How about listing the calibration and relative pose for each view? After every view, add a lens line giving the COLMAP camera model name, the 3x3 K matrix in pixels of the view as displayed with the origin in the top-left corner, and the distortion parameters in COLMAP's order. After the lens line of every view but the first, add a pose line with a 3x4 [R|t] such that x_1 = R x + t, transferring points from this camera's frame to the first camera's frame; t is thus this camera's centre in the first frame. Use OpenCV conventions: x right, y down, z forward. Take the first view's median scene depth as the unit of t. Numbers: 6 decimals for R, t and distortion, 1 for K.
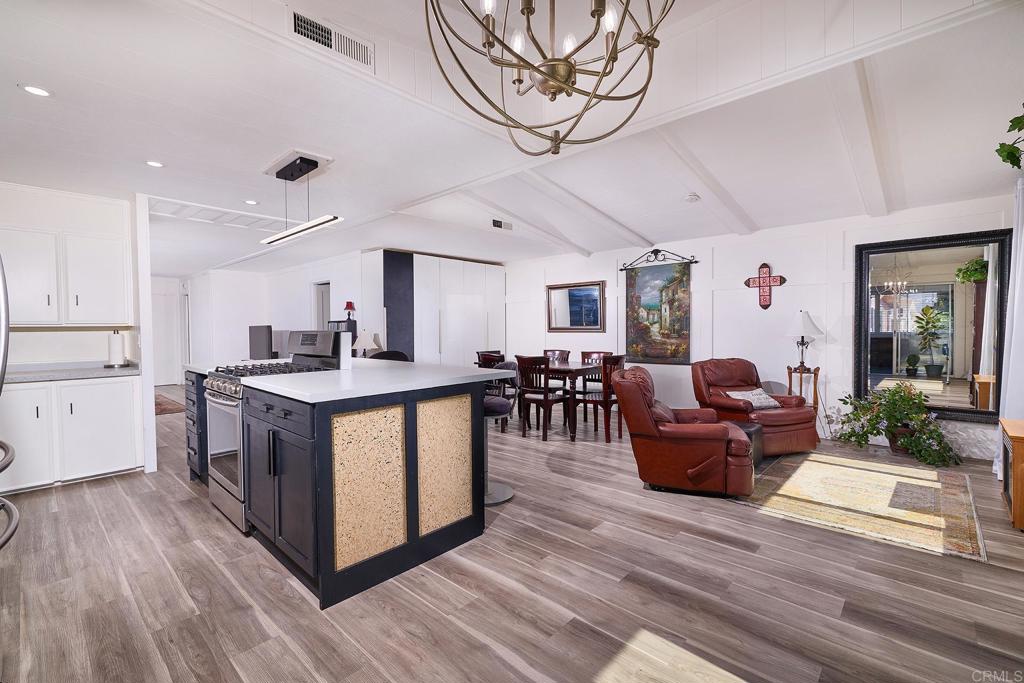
lens RADIAL K [[447.7, 0, 496.2], [0, 447.7, 335.6], [0, 0, 1]] dist [-0.004393, 0.001016]
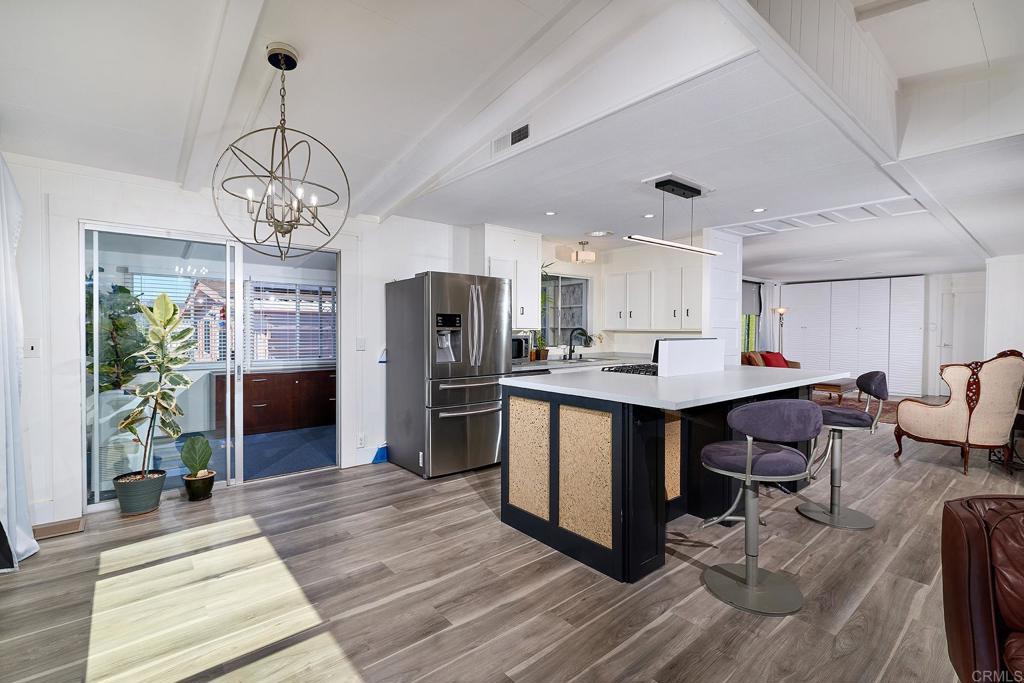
lens RADIAL K [[456.5, 0, 514.0], [0, 456.5, 338.8], [0, 0, 1]] dist [0.004895, 0.000345]
pose [[-0.113400, 0.015588, -0.993427, 0.387845], [-0.013786, 0.999756, 0.017261, -0.012508], [0.993454, 0.015653, -0.113157, 0.409905]]
